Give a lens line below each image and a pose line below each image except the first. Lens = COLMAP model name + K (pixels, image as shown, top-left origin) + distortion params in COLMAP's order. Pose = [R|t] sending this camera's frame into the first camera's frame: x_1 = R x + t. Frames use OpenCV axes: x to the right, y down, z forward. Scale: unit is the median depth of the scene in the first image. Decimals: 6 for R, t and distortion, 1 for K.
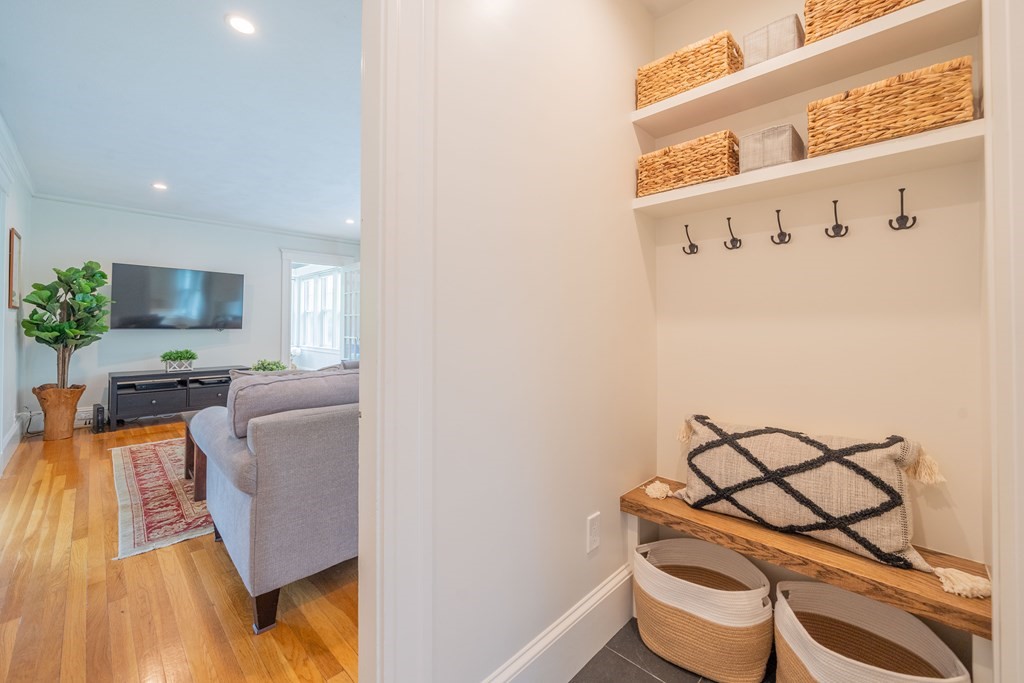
lens RADIAL K [[406.3, 0, 513.7], [0, 406.3, 324.4], [0, 0, 1]] dist [-0.008391, -0.000115]
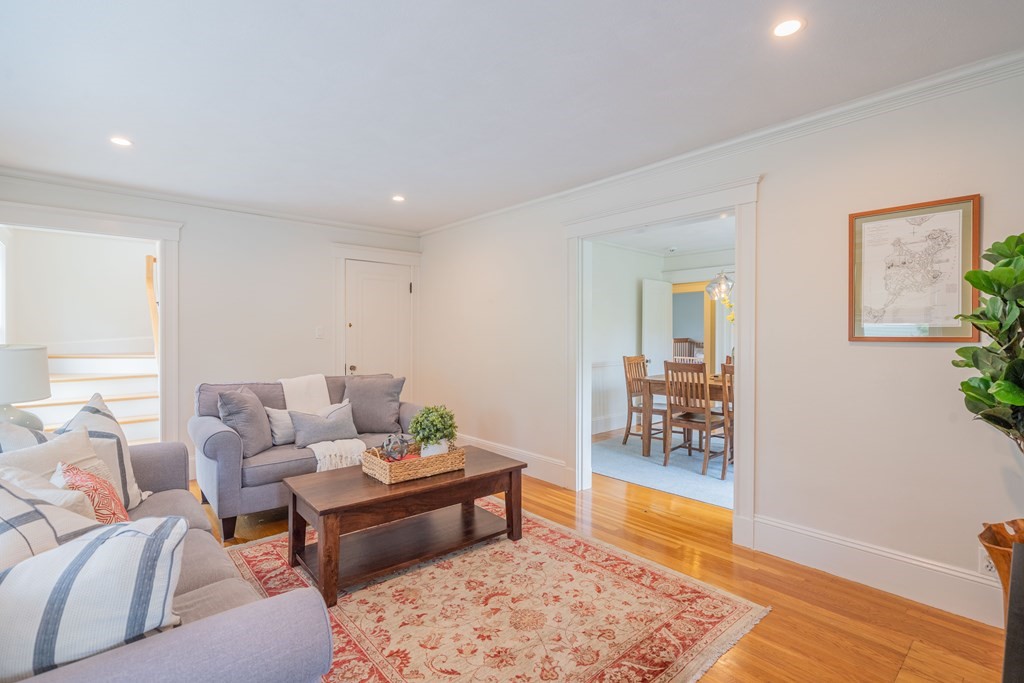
lens RADIAL K [[479.9, 0, 511.1], [0, 479.9, 336.8], [0, 0, 1]] dist [-0.000065, -0.000354]
pose [[-0.996302, -0.009057, 0.085442, -0.638223], [-0.009058, 0.999959, 0.000380, -0.037150], [-0.085442, -0.000395, -0.996343, 1.469912]]
